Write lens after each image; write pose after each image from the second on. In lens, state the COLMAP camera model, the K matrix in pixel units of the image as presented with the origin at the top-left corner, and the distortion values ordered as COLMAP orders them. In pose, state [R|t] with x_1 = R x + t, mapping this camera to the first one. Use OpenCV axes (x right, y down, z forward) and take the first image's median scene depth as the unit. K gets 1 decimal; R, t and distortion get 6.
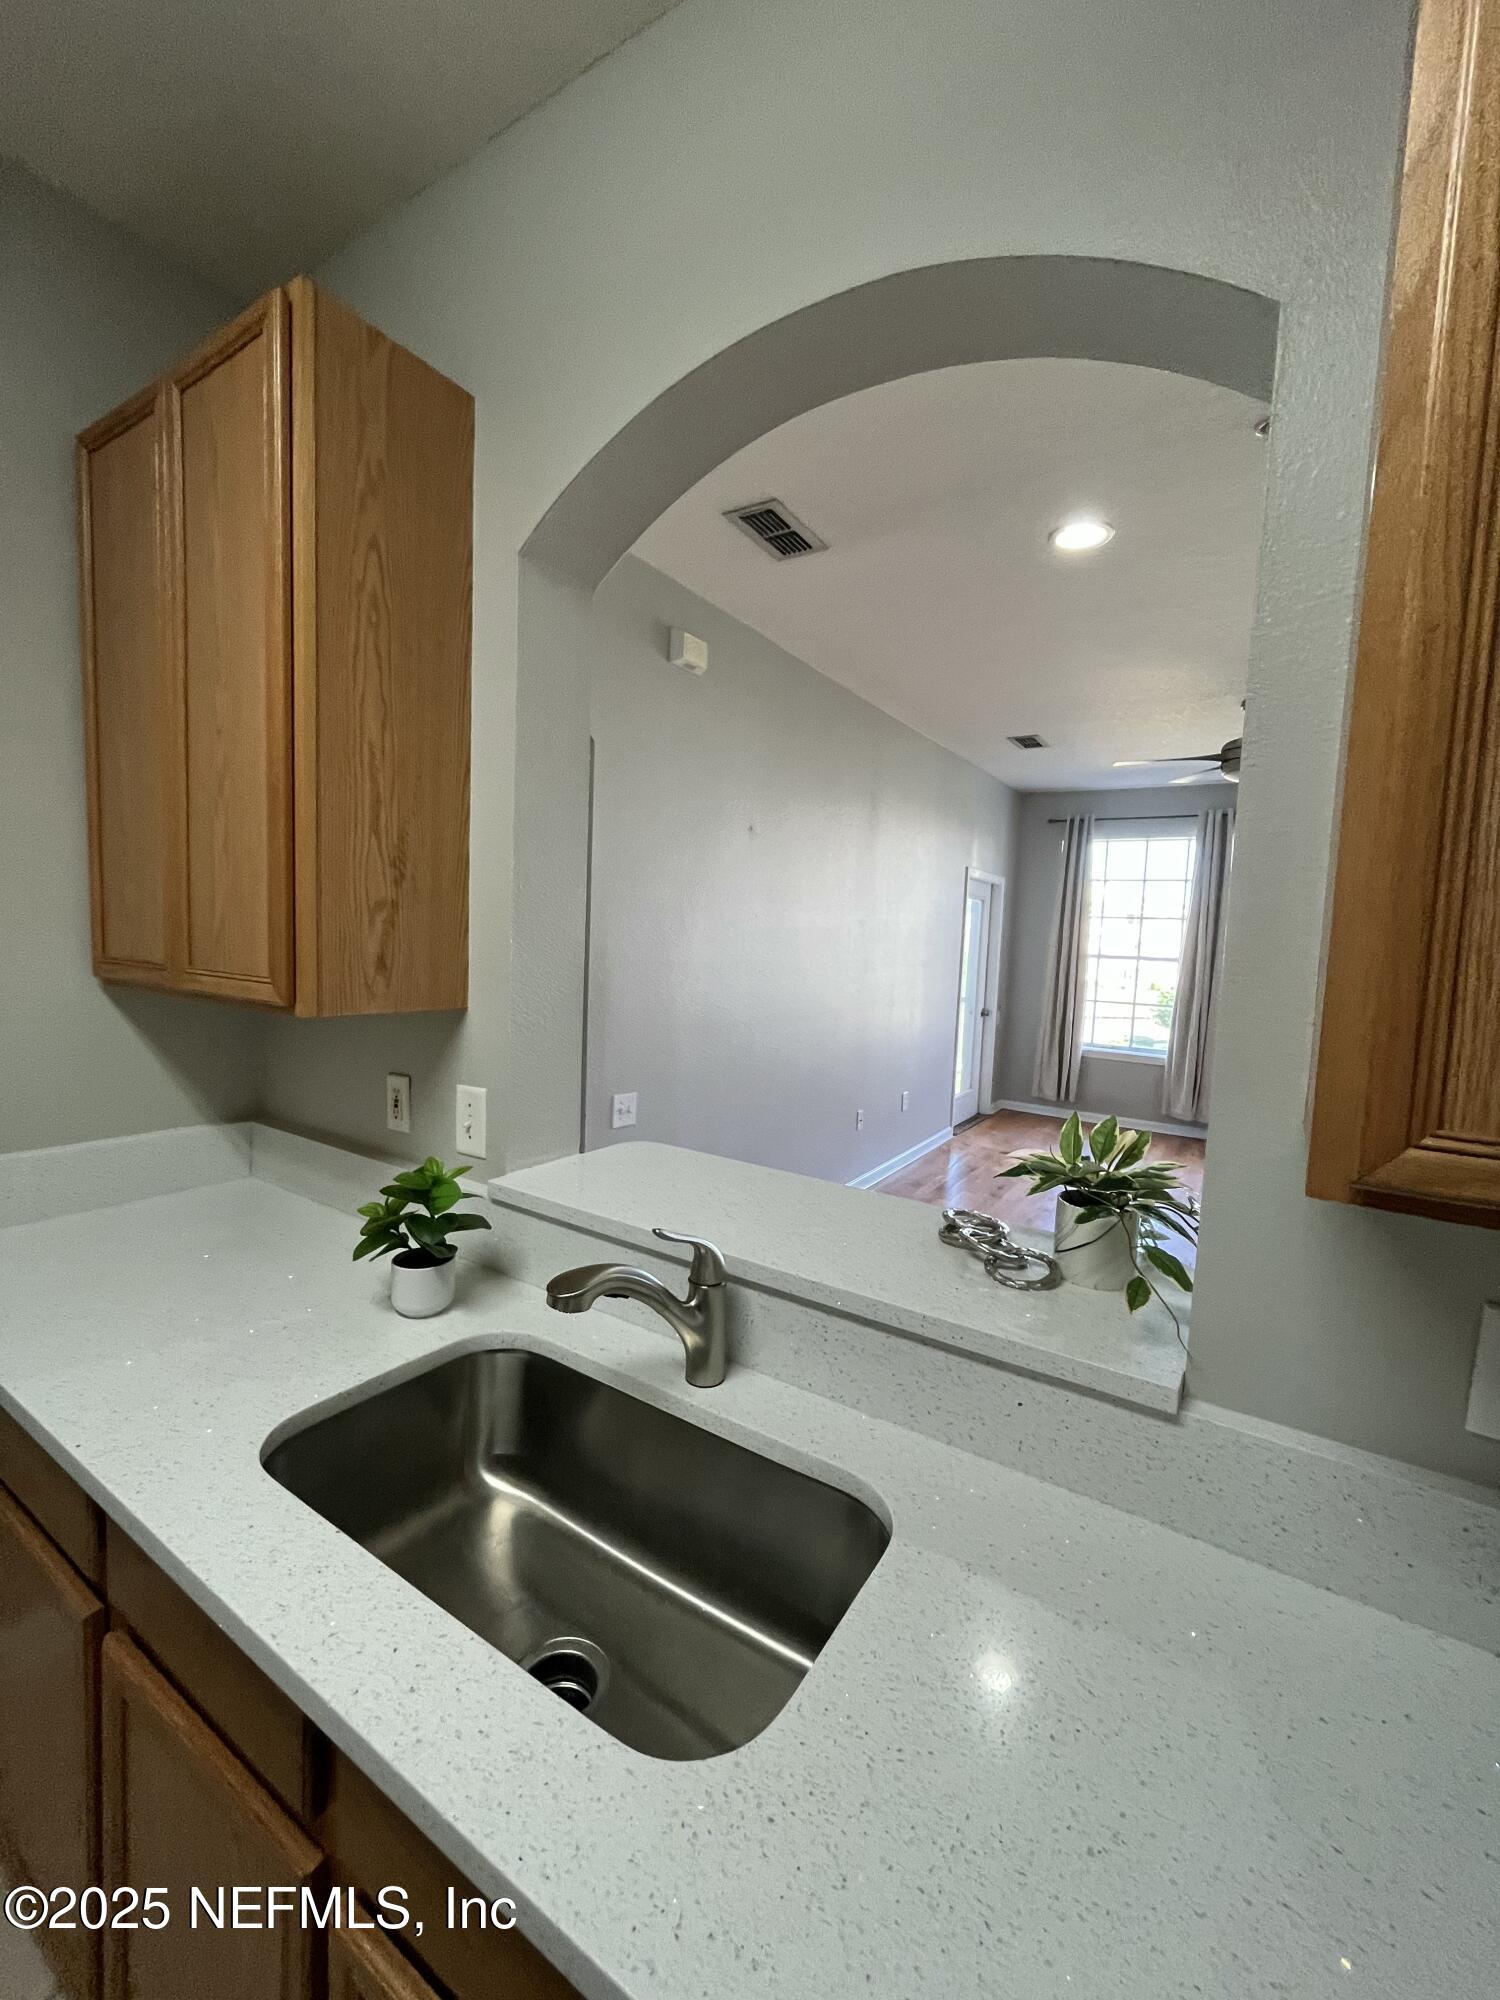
lens RADIAL K [[808.1, 0, 757.8], [0, 808.1, 996.7], [0, 0, 1]] dist [-0.000961, -0.000233]
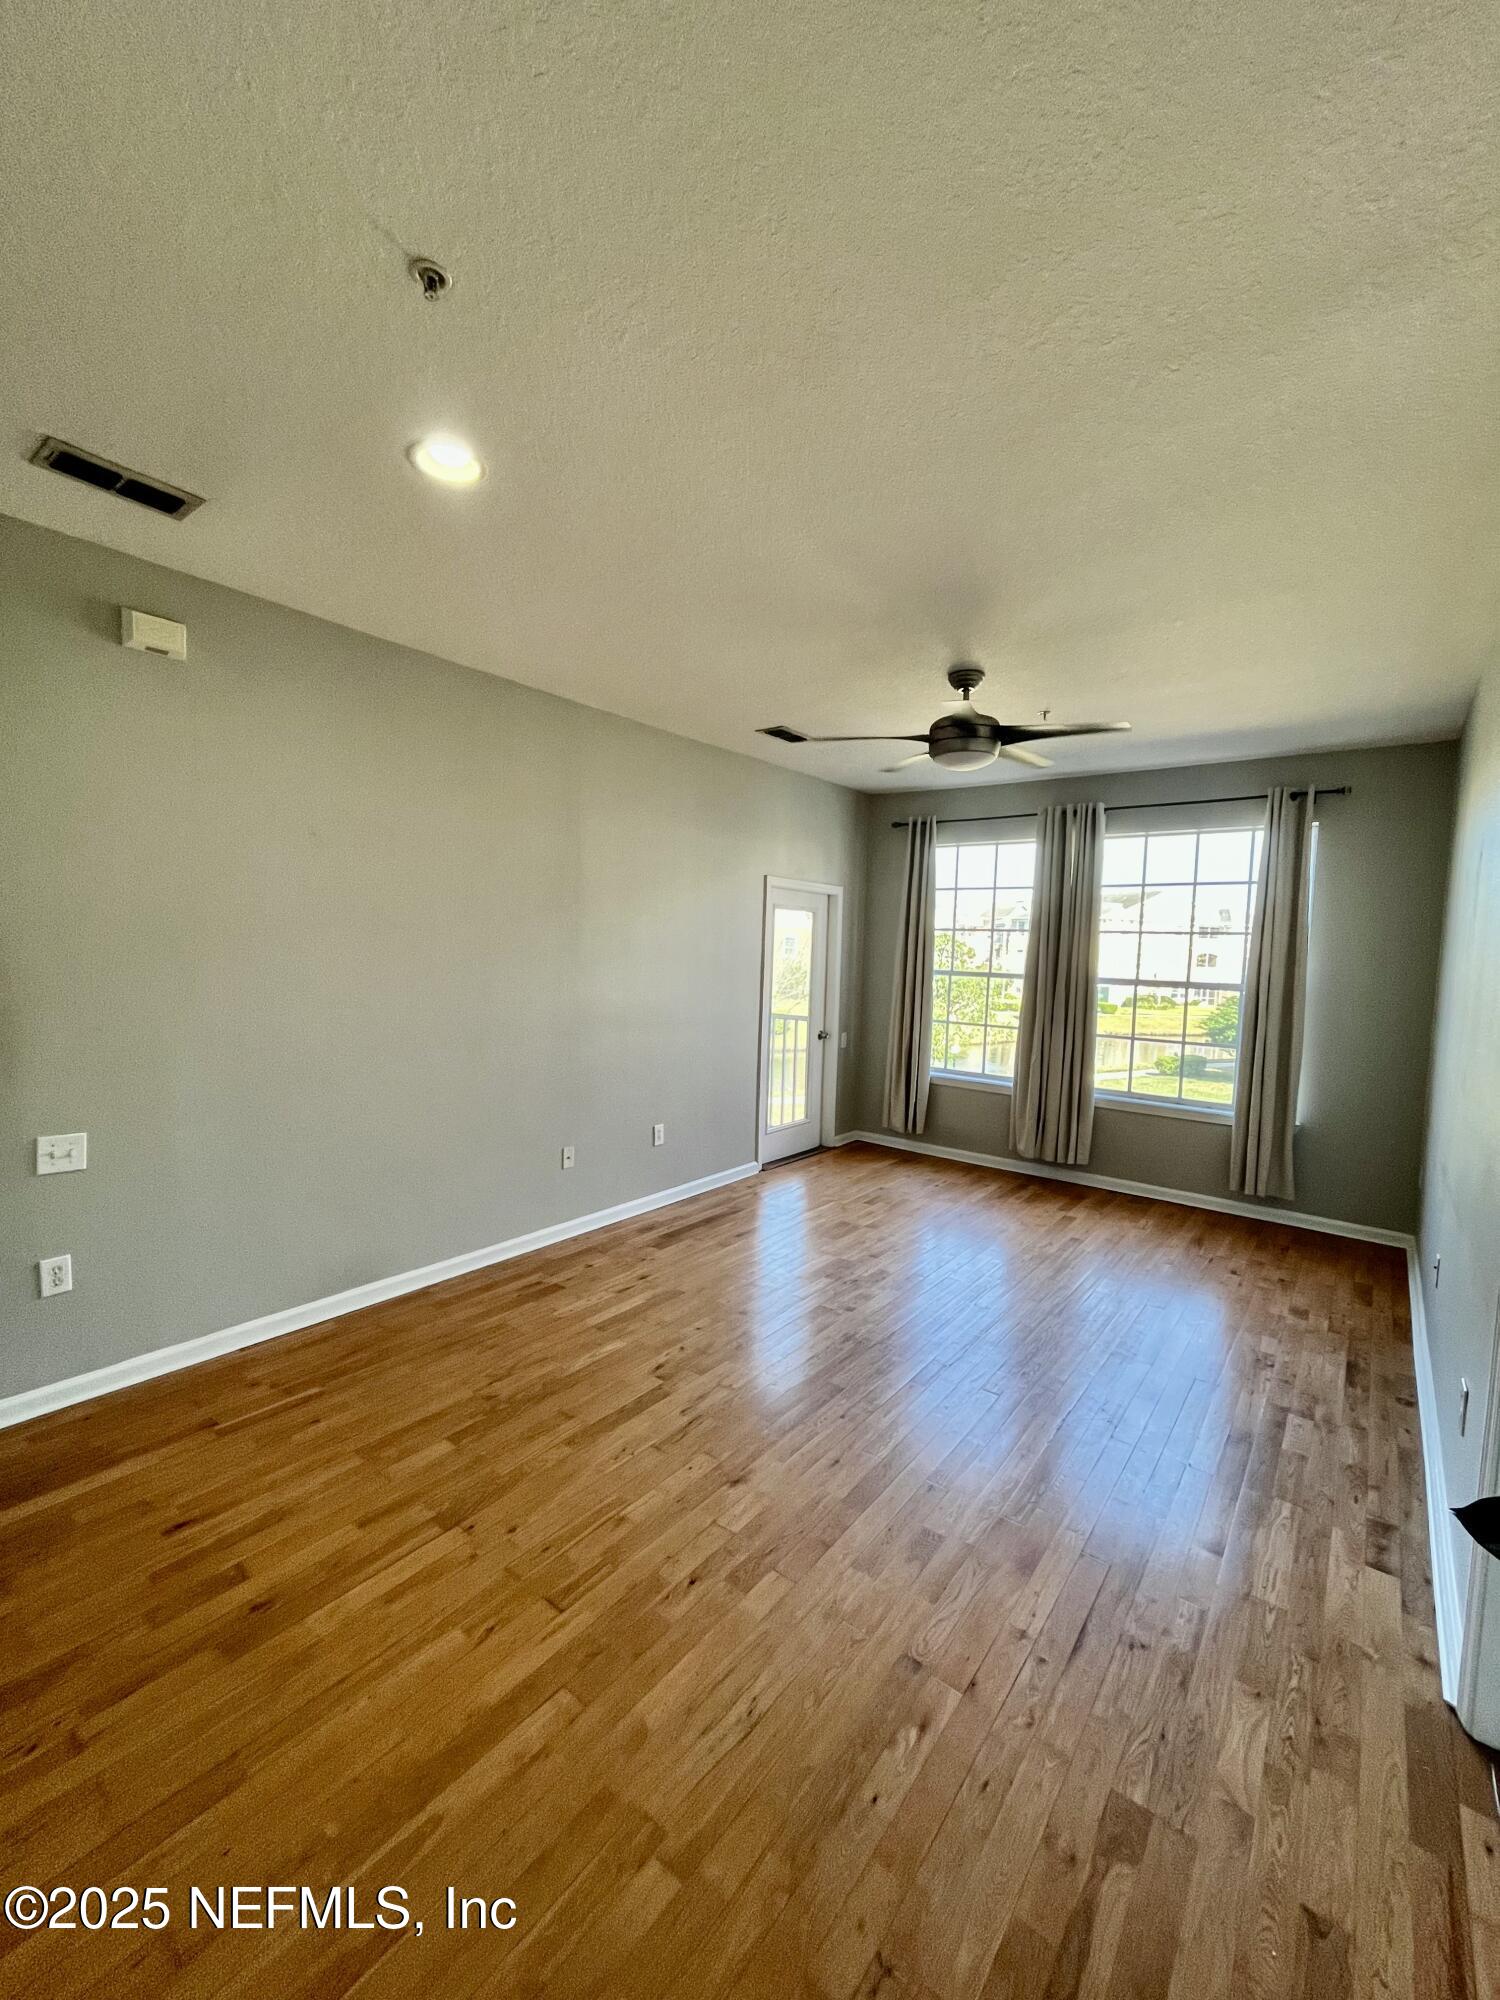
lens RADIAL K [[808.1, 0, 746.3], [0, 808.1, 1002.5], [0, 0, 1]] dist [-0.000961, -0.000233]
pose [[0.995767, -0.004591, -0.091797, 0.285053], [0.003187, 0.999876, -0.015427, -0.003618], [0.091856, 0.015070, 0.995658, 0.082128]]
